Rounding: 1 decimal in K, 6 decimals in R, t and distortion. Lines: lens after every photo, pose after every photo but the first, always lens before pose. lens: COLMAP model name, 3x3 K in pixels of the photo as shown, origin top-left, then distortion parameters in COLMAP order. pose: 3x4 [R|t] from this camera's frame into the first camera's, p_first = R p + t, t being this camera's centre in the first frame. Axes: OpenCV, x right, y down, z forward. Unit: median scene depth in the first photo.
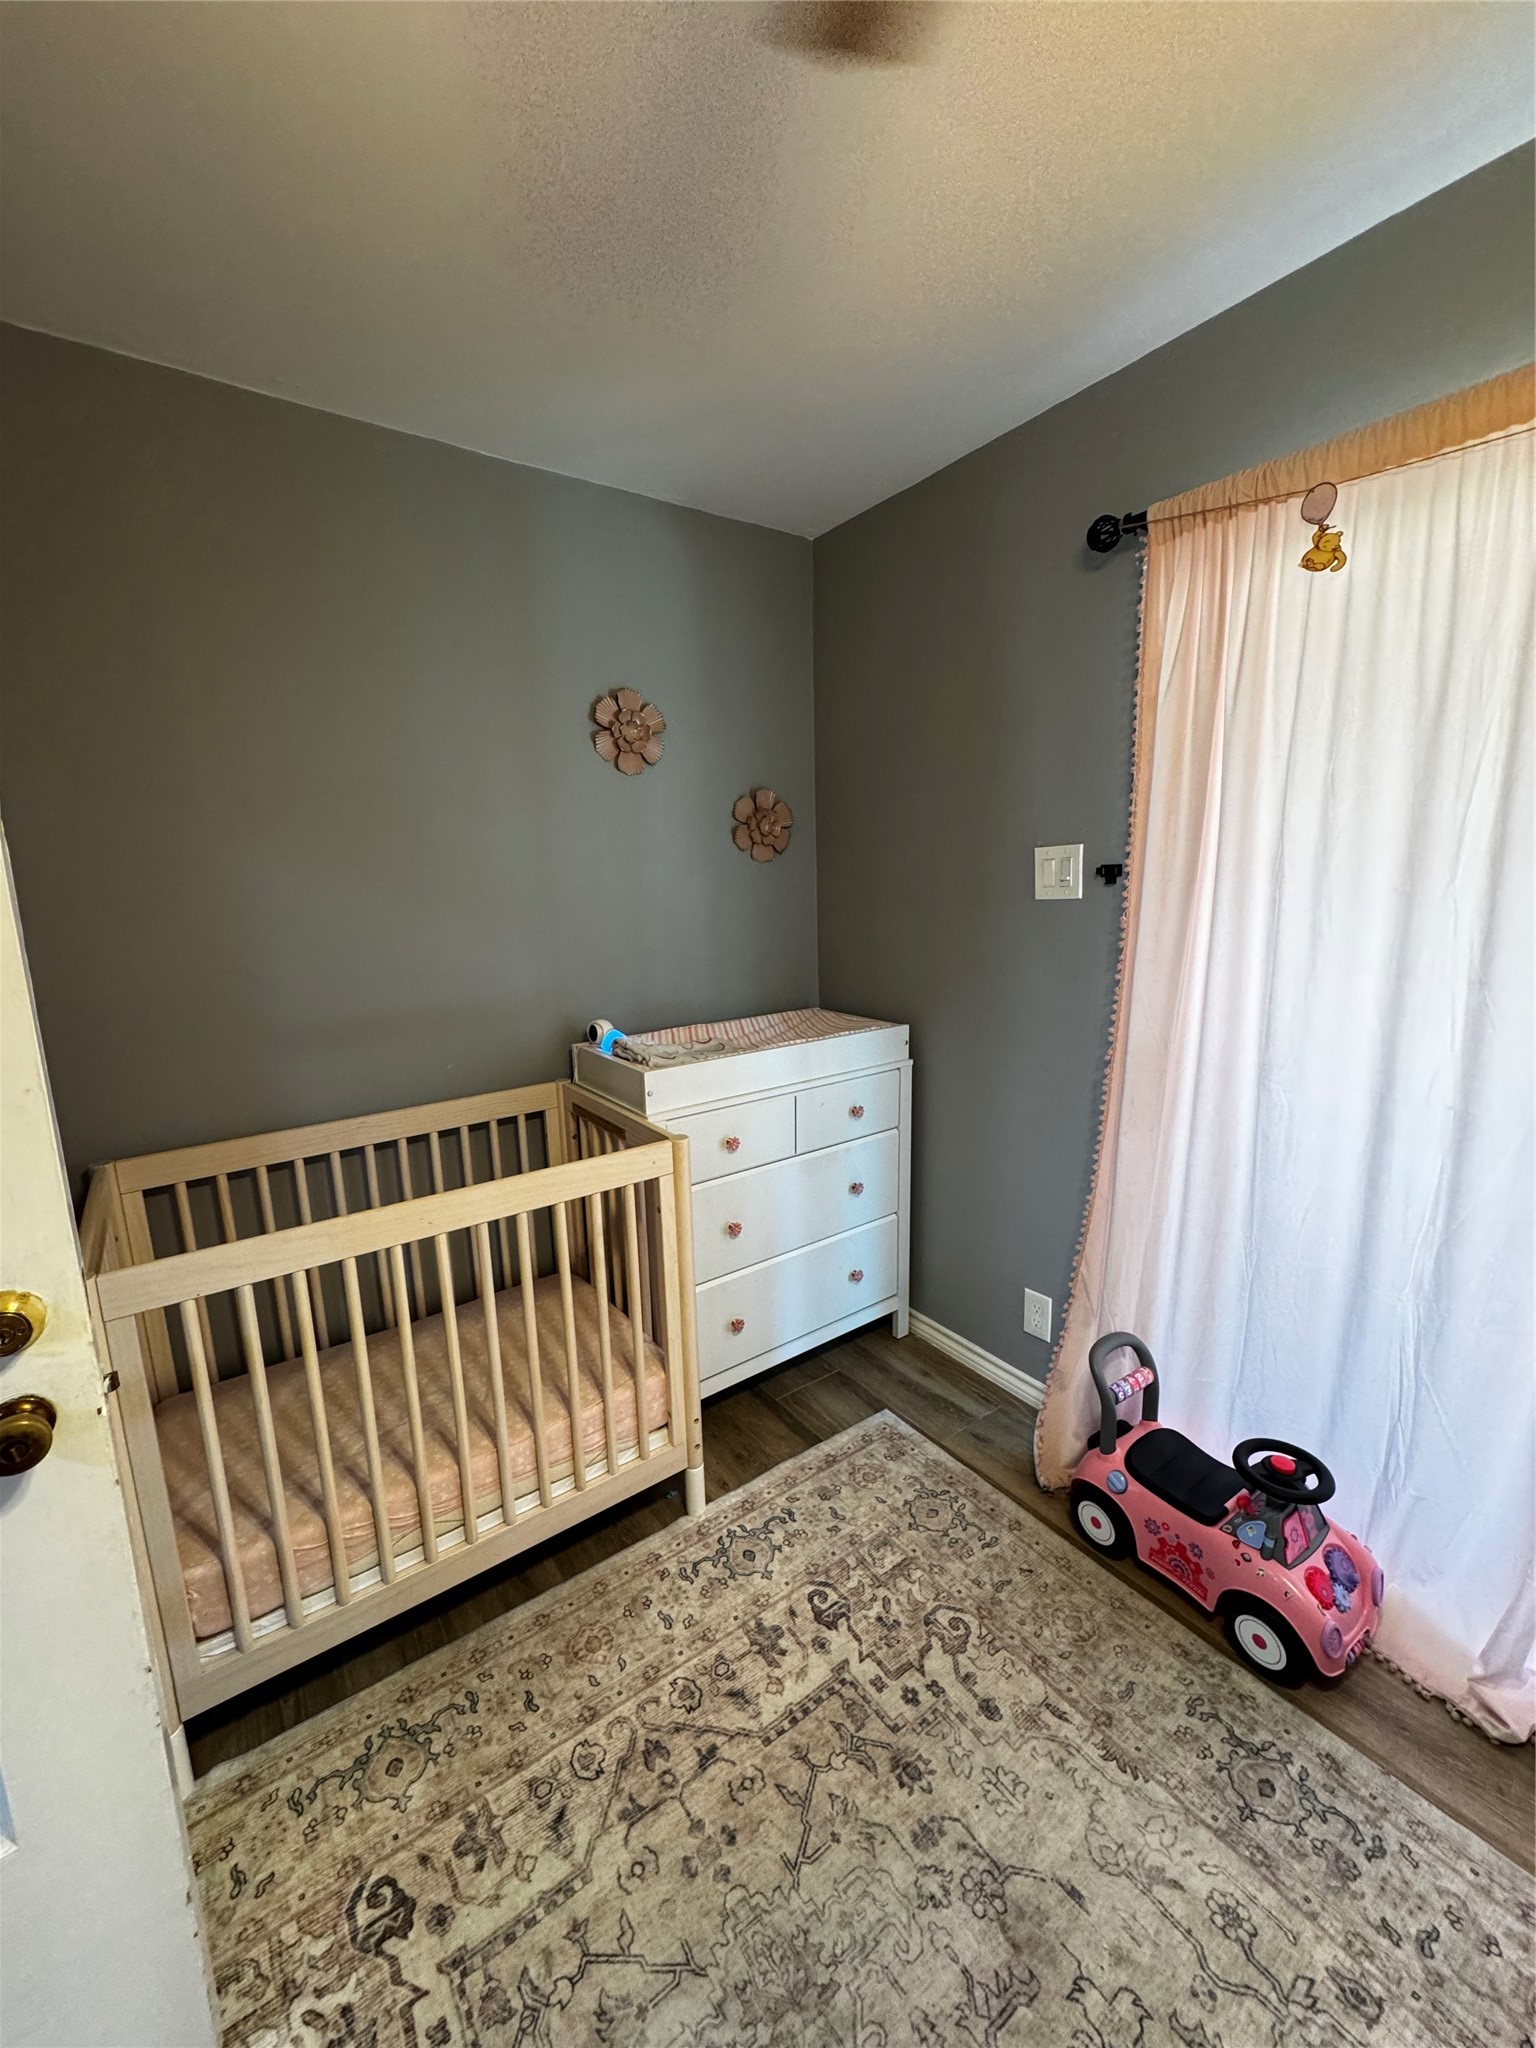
lens RADIAL K [[821.3, 0, 768.4], [0, 821.3, 1018.7], [0, 0, 1]] dist [-0.001254, 0.000439]
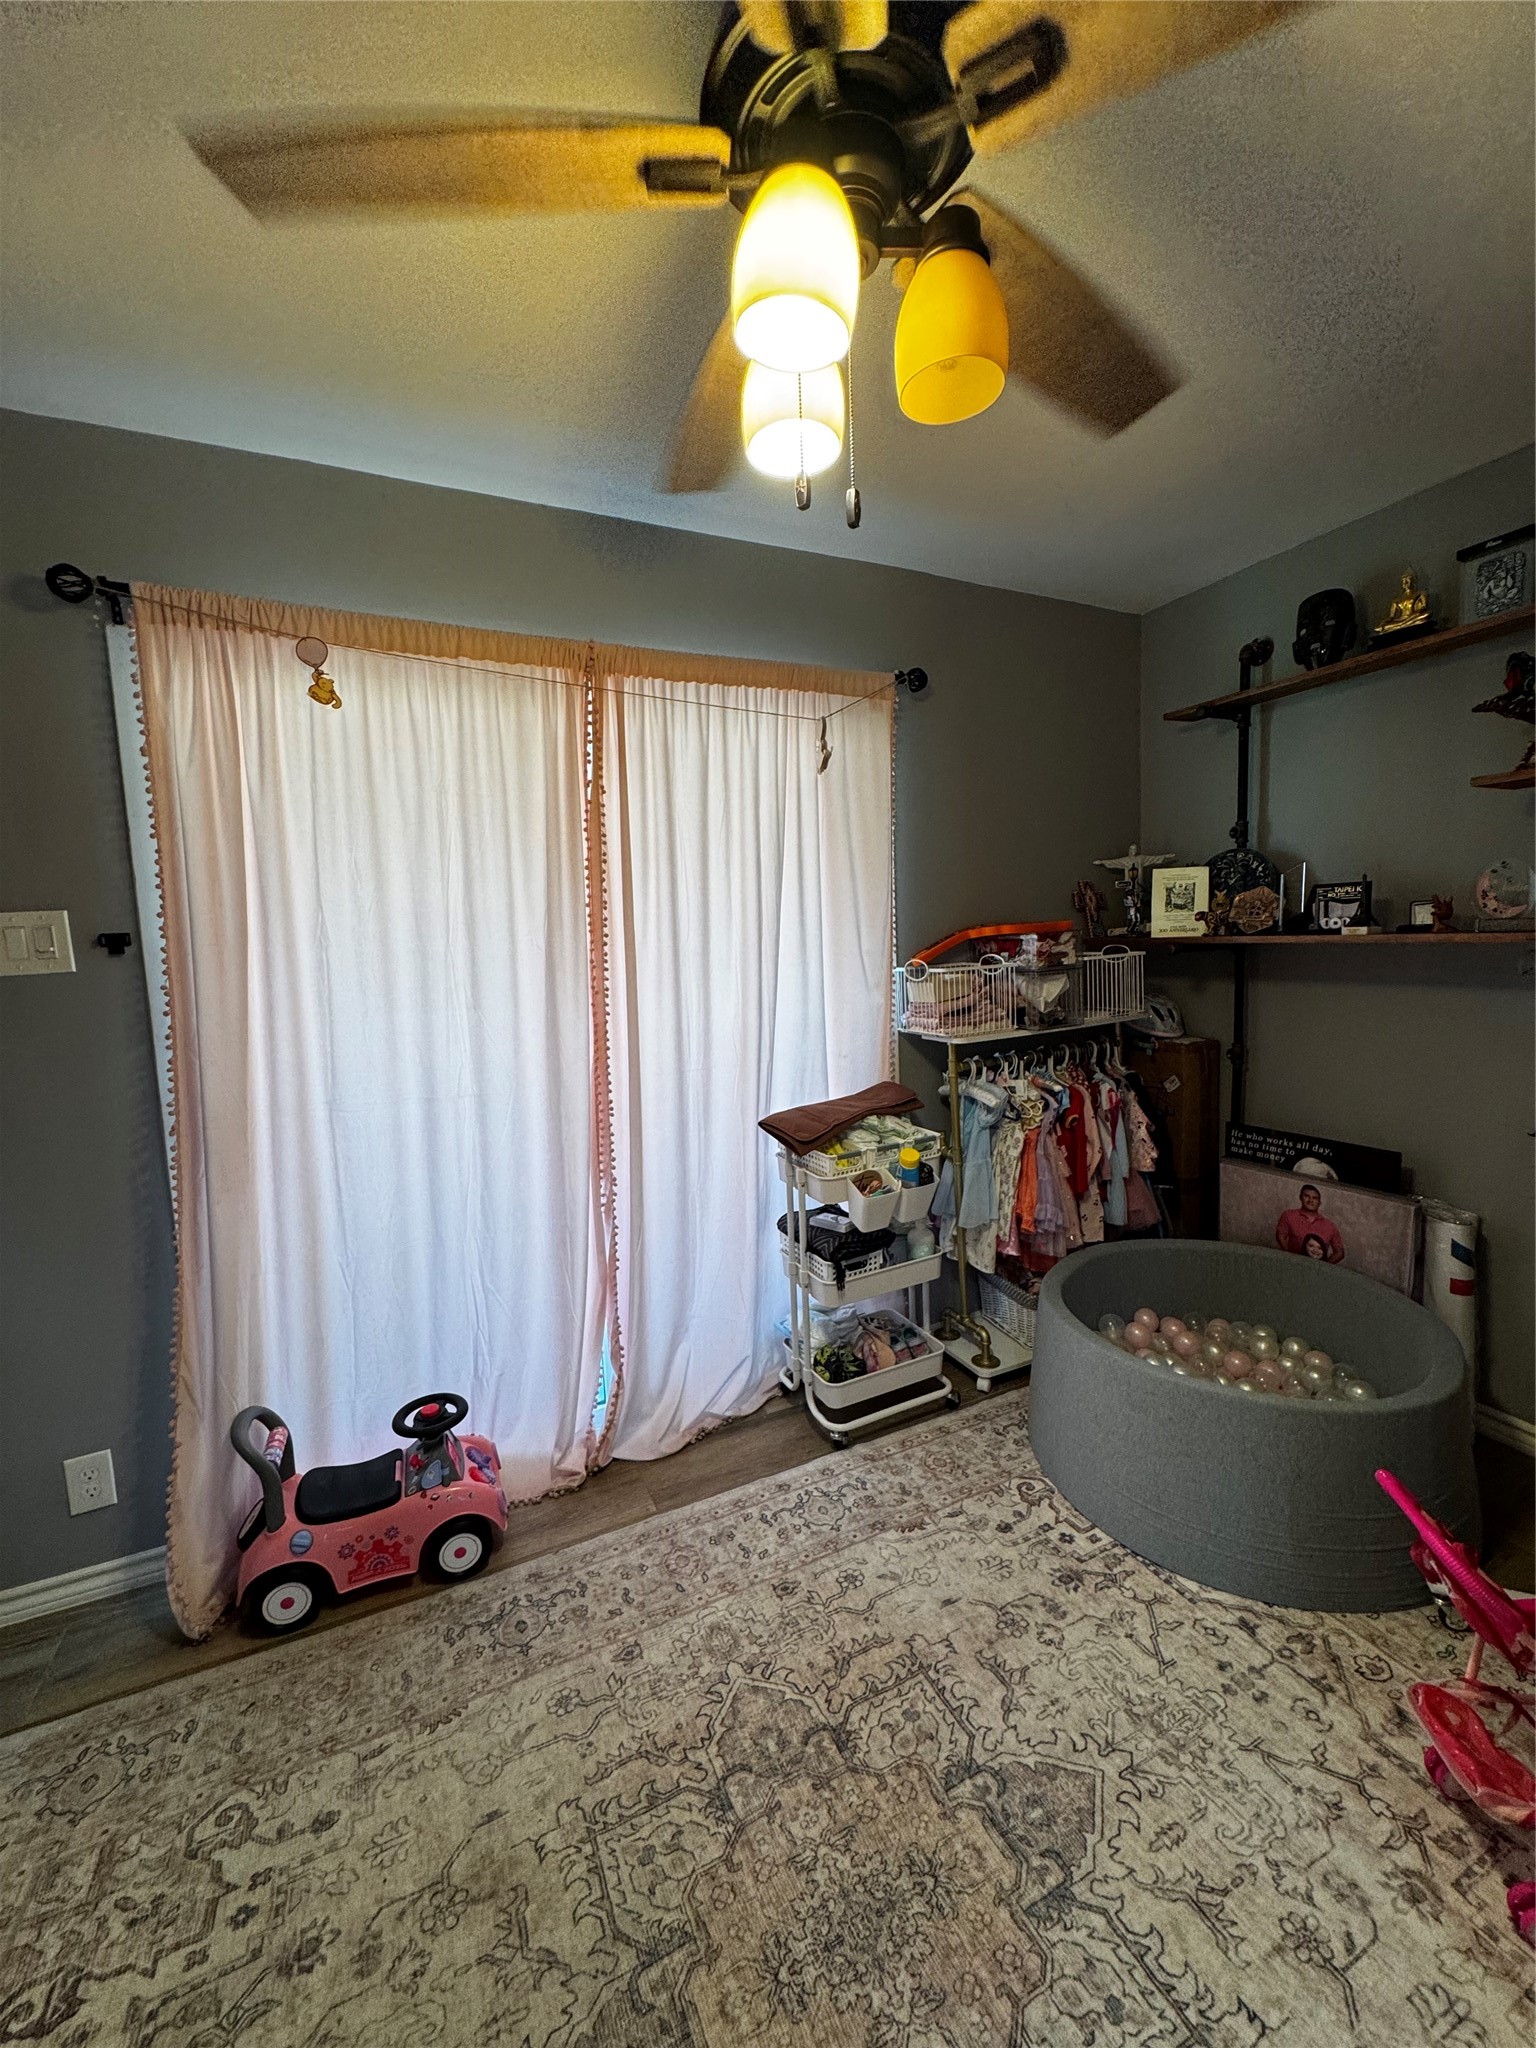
lens RADIAL K [[821.3, 0, 767.4], [0, 821.3, 1016.2], [0, 0, 1]] dist [-0.001254, 0.000439]
pose [[0.185285, -0.070009, 0.980188, -0.451761], [0.200595, 0.979151, 0.032016, 0.026934], [-0.961993, 0.190689, 0.195466, 0.162668]]
